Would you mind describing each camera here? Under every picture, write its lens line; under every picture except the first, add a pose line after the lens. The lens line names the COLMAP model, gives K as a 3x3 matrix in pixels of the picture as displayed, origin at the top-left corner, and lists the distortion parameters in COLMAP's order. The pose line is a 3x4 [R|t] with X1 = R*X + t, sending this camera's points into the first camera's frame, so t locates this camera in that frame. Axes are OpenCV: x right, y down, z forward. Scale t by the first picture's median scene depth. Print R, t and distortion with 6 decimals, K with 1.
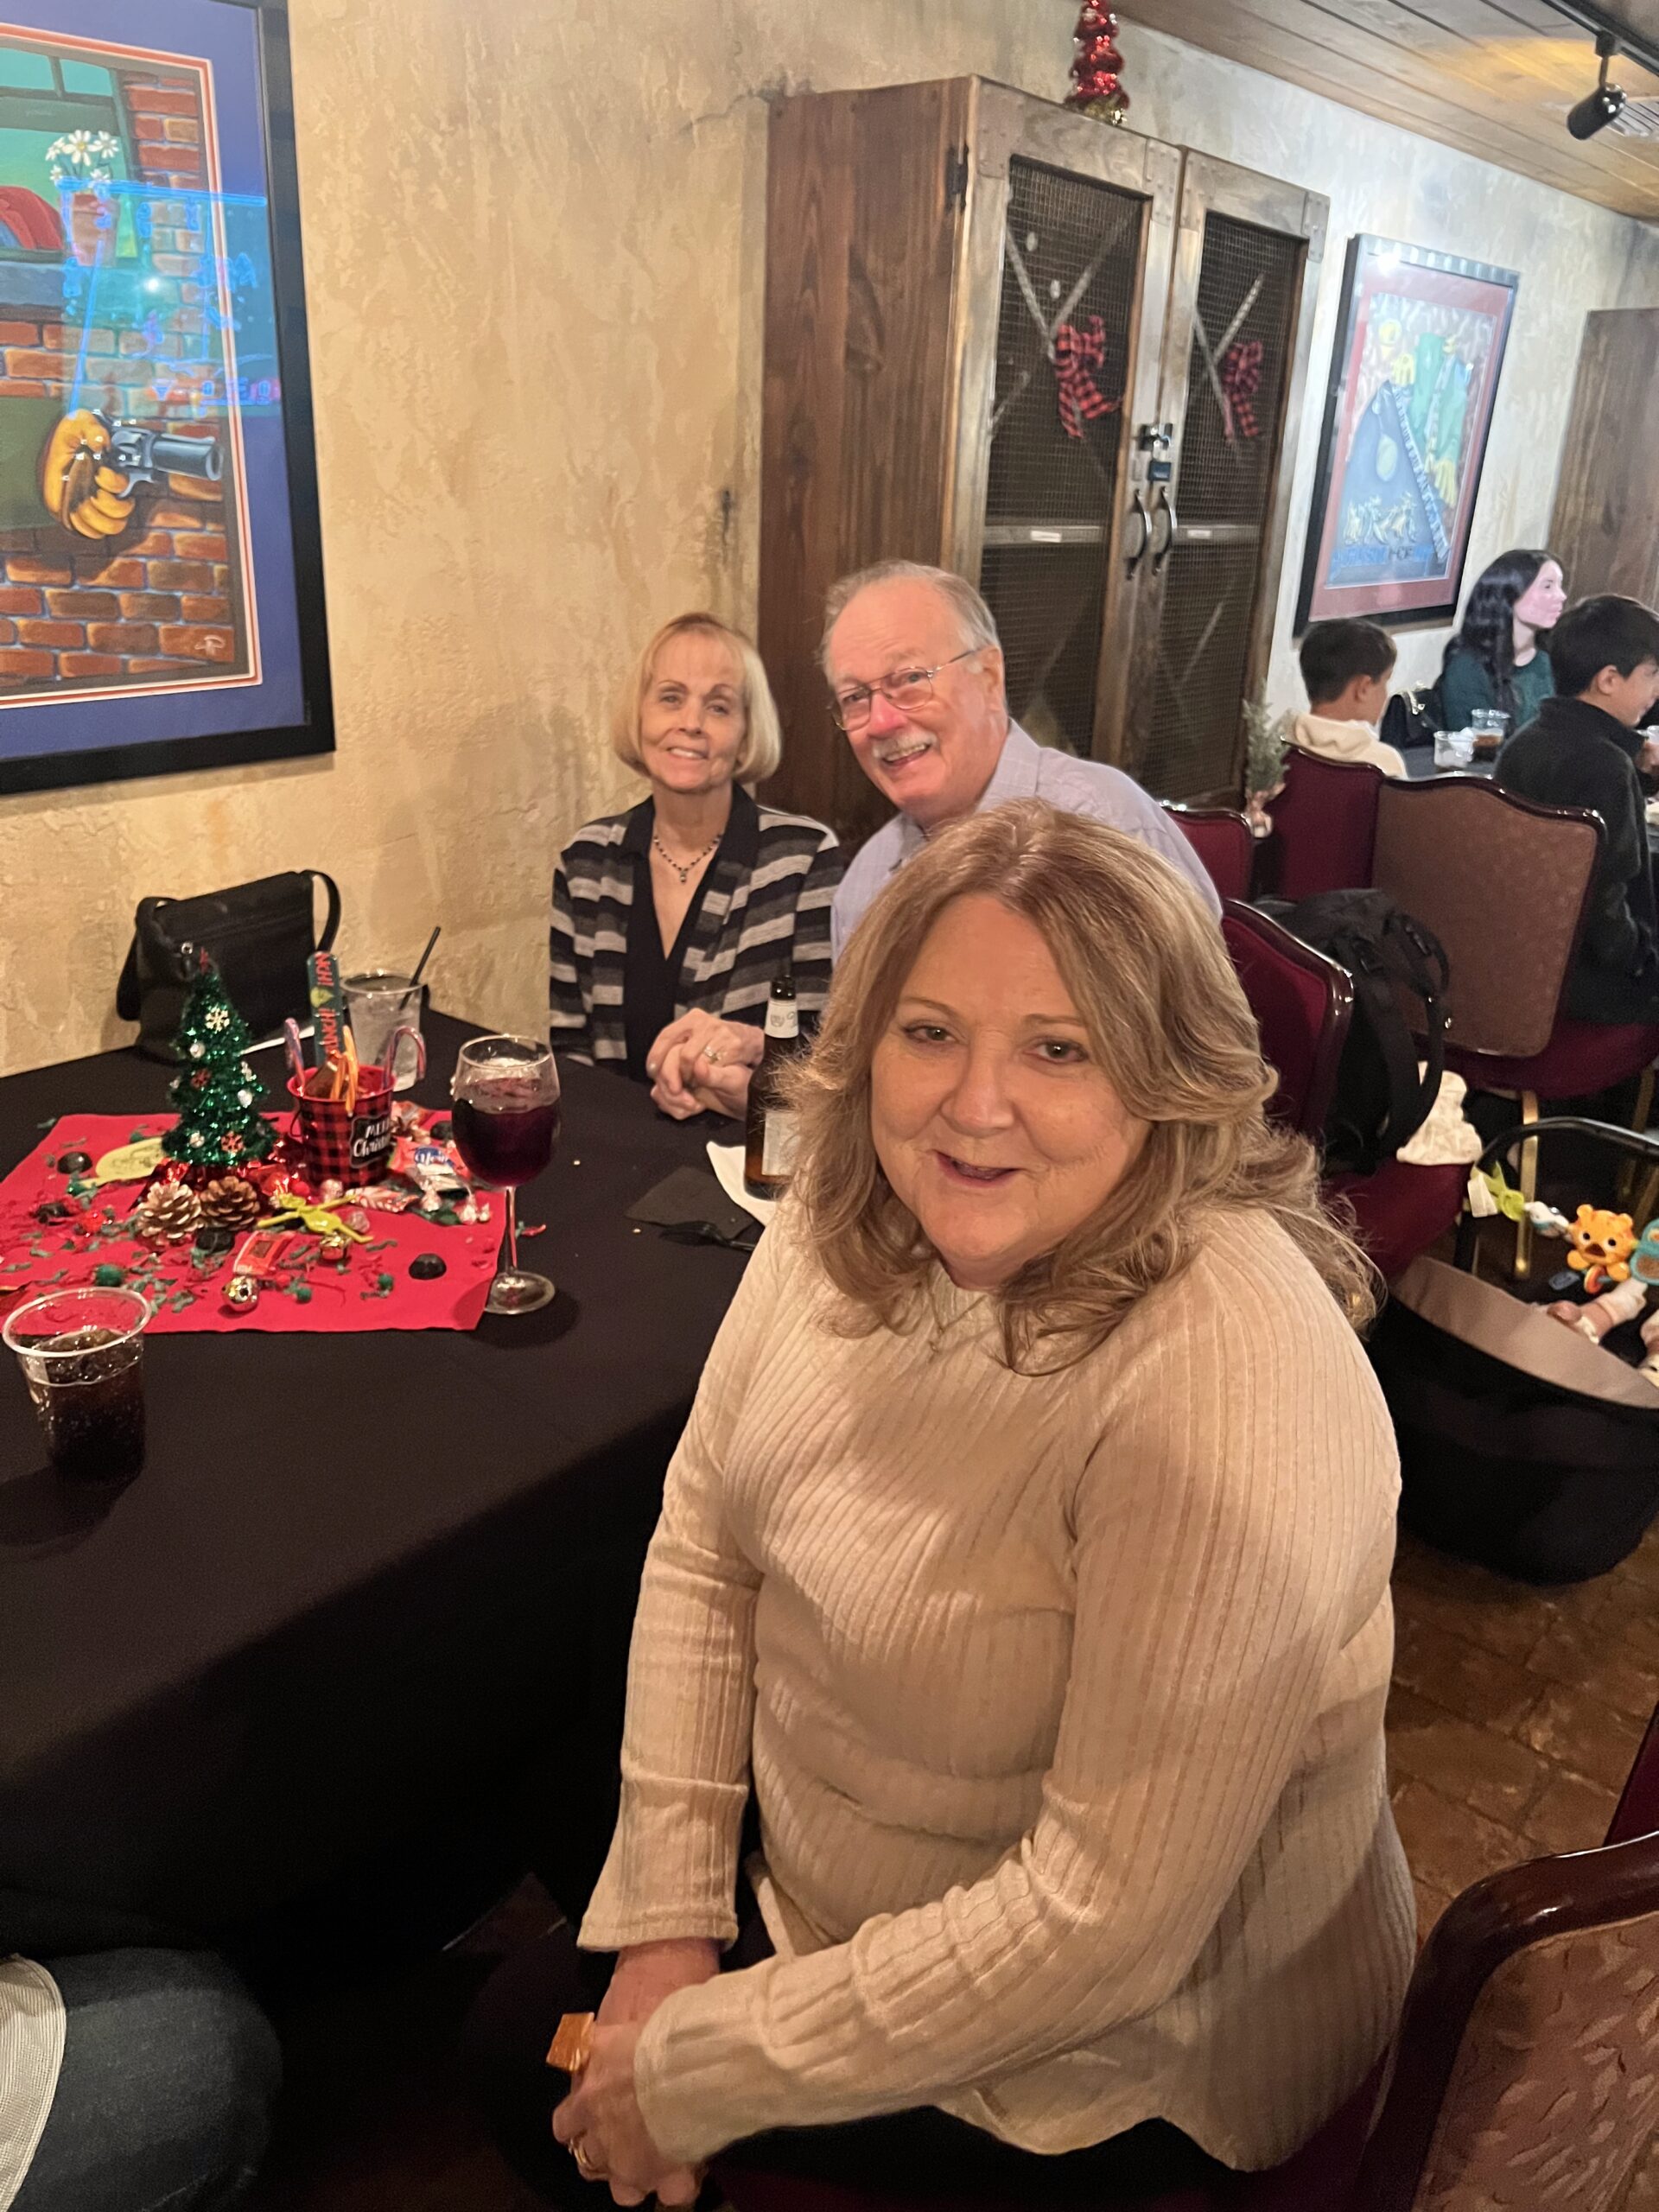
lens RADIAL K [[1648.3, 0, 829.5], [0, 1648.3, 1106.0], [0, 0, 1]] dist [0.046741, -0.045233]
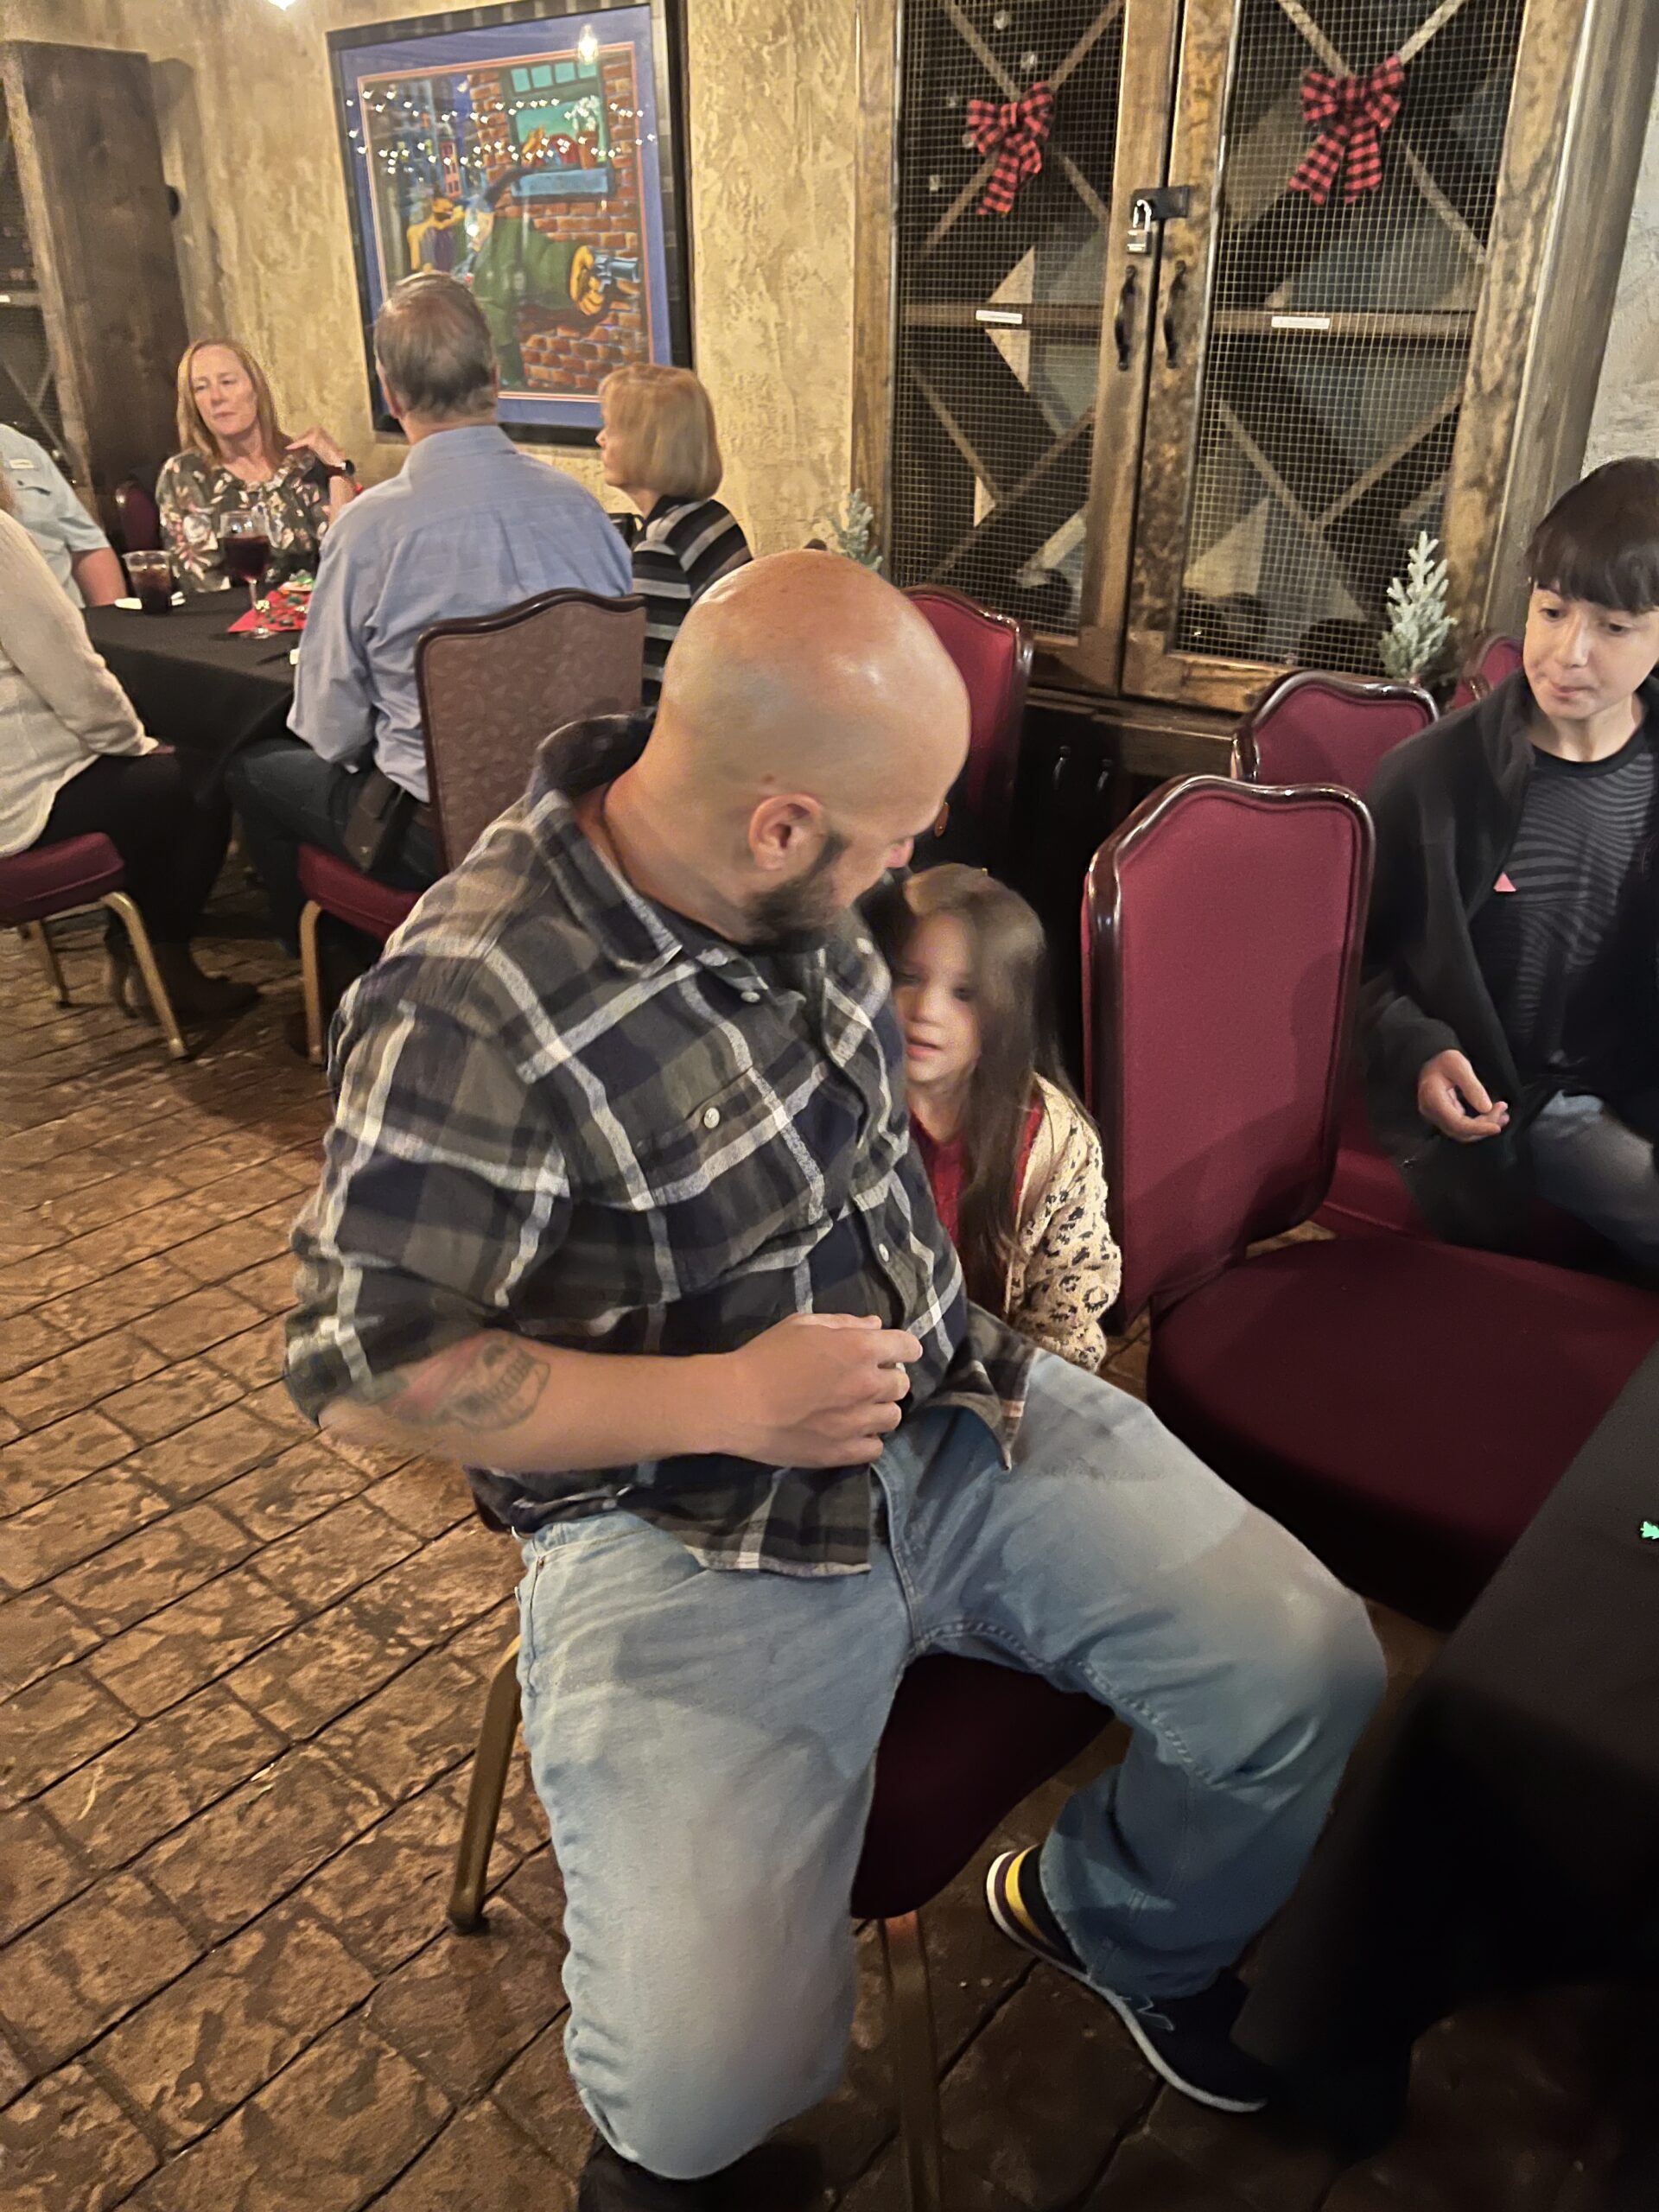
lens RADIAL K [[1648.3, 0, 829.5], [0, 1648.3, 1106.0], [0, 0, 1]] dist [0.046741, -0.045233]
pose [[0.052824, 0.397604, -0.916035, 1.688394], [-0.379647, 0.856434, 0.349842, -0.327696], [0.923622, 0.329290, 0.196190, 1.154916]]
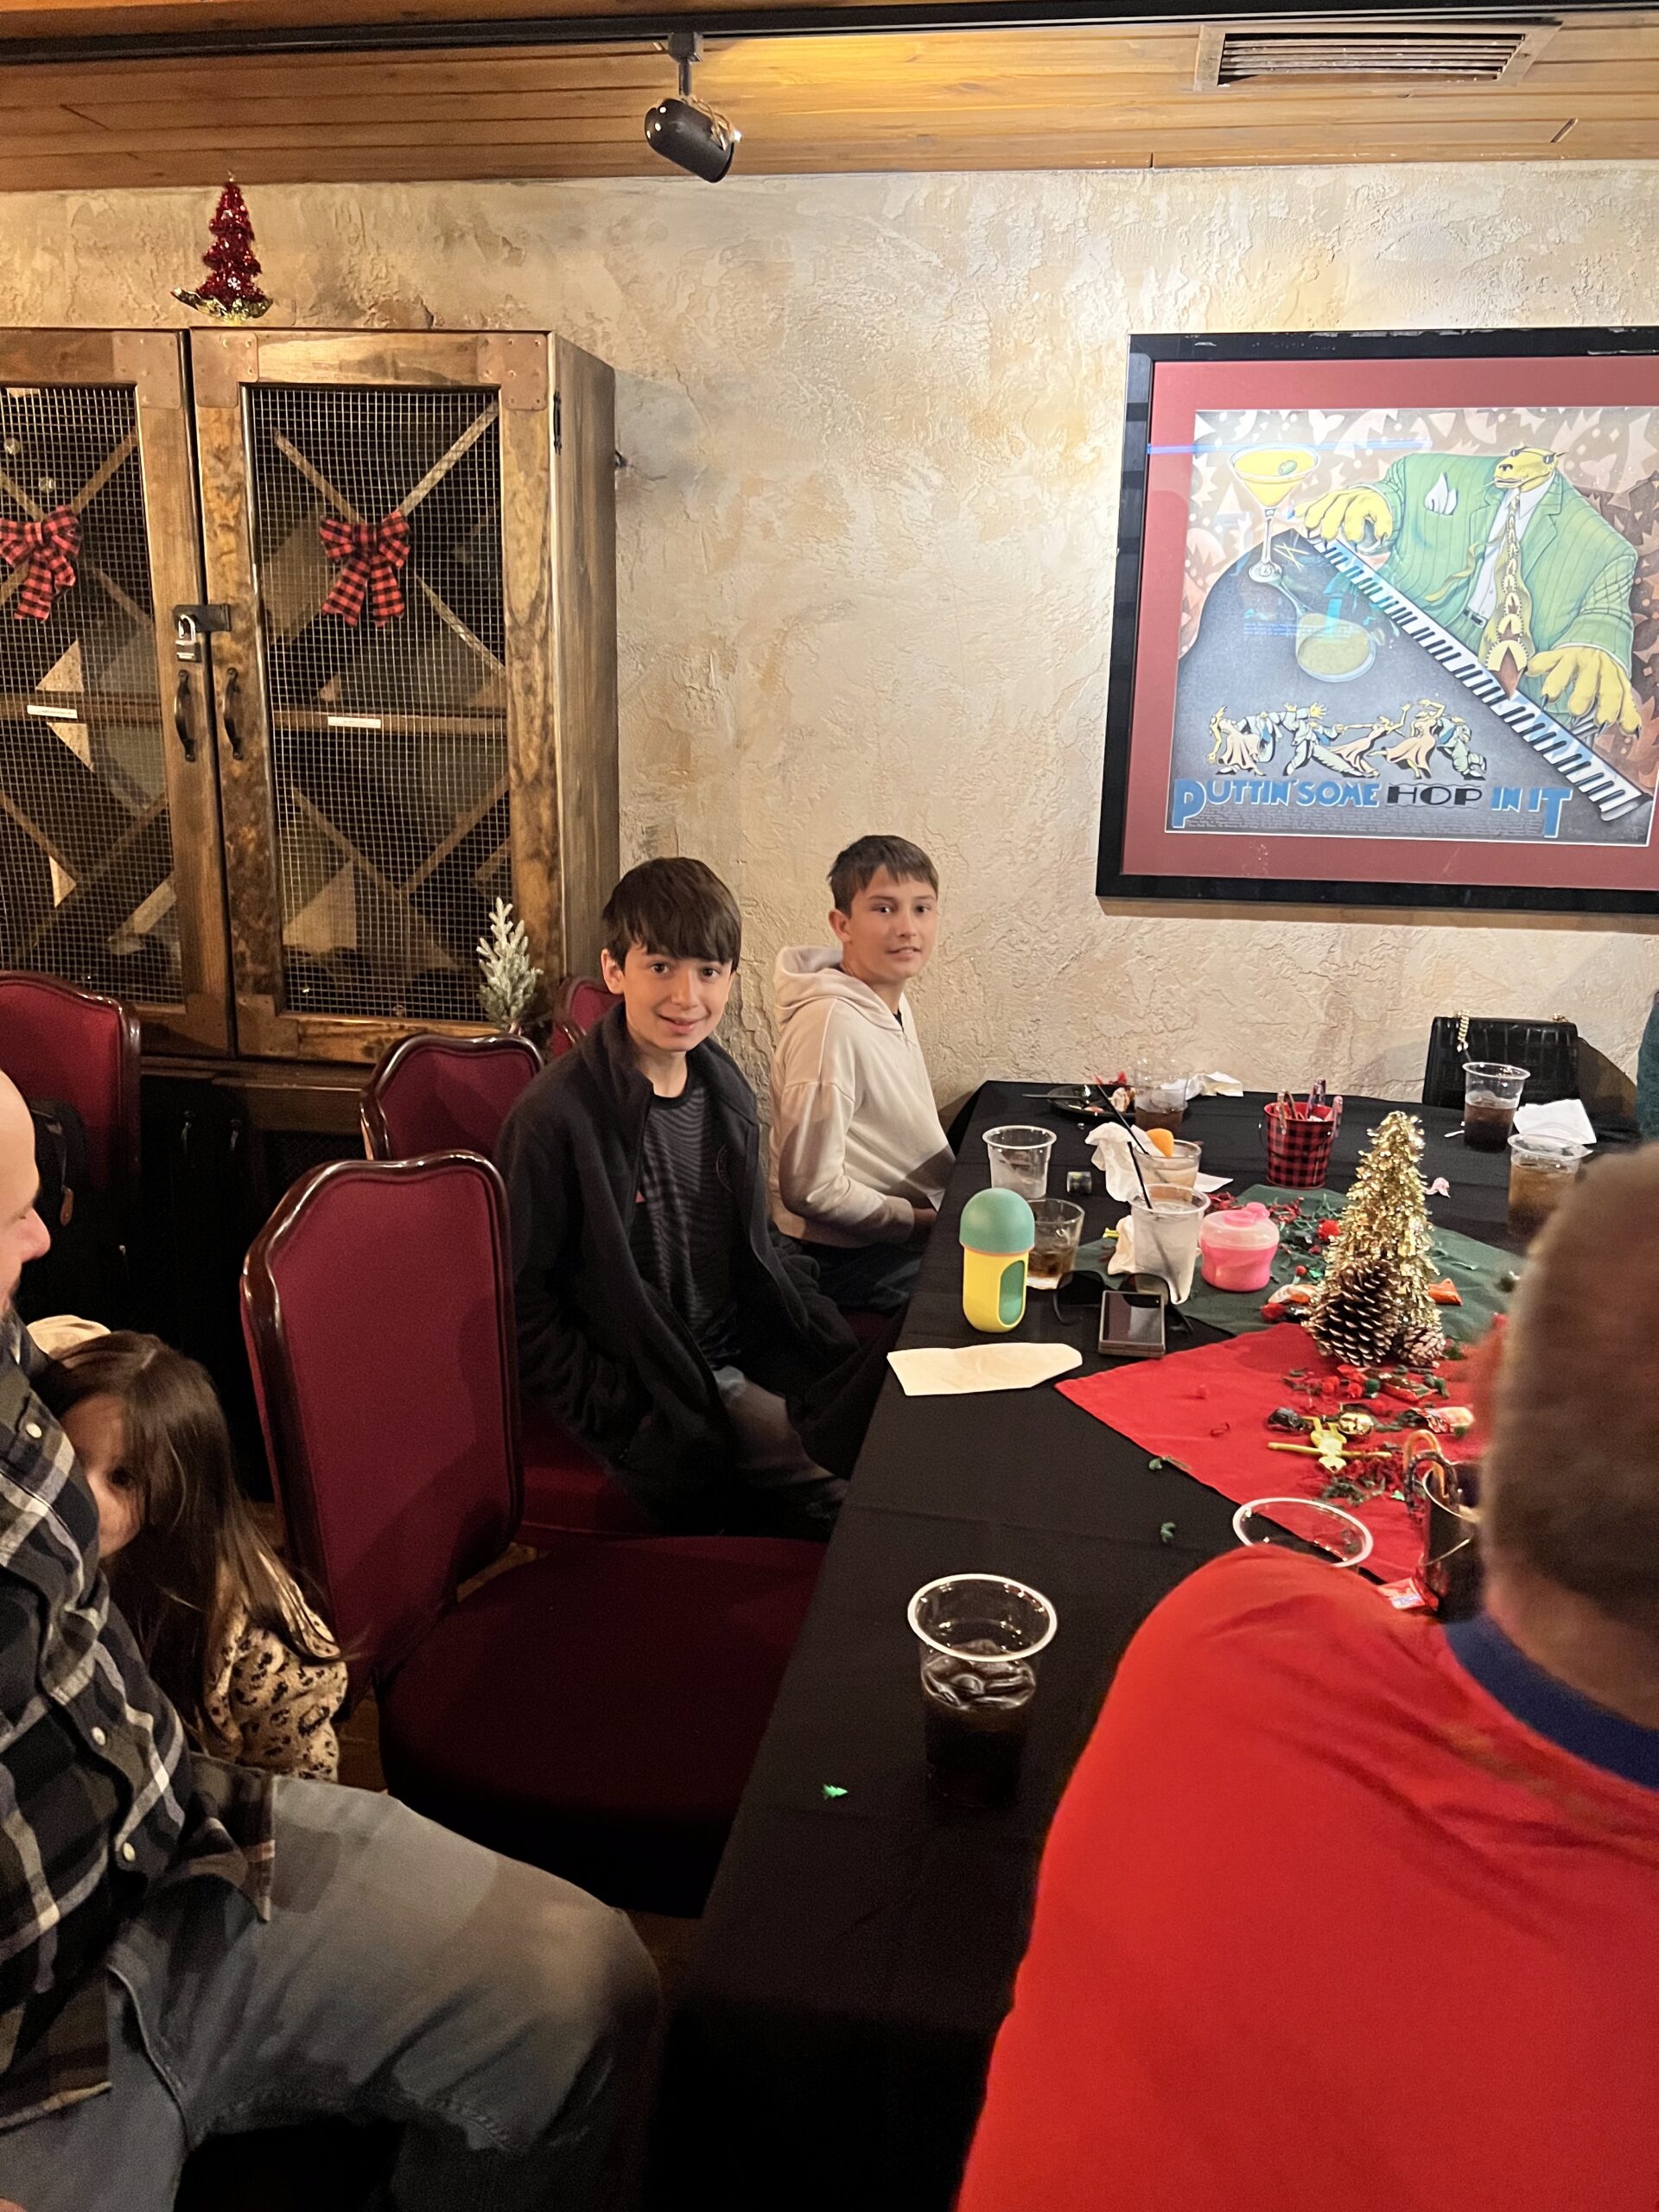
lens RADIAL K [[1755.2, 0, 829.5], [0, 1755.2, 1106.0], [0, 0, 1]] dist [-0.065292, 0.106973]
pose [[0.533123, 0.200827, -0.821857, 1.763124], [-0.312107, 0.949586, 0.029581, -0.394186], [0.786365, 0.240737, 0.568925, 1.105150]]
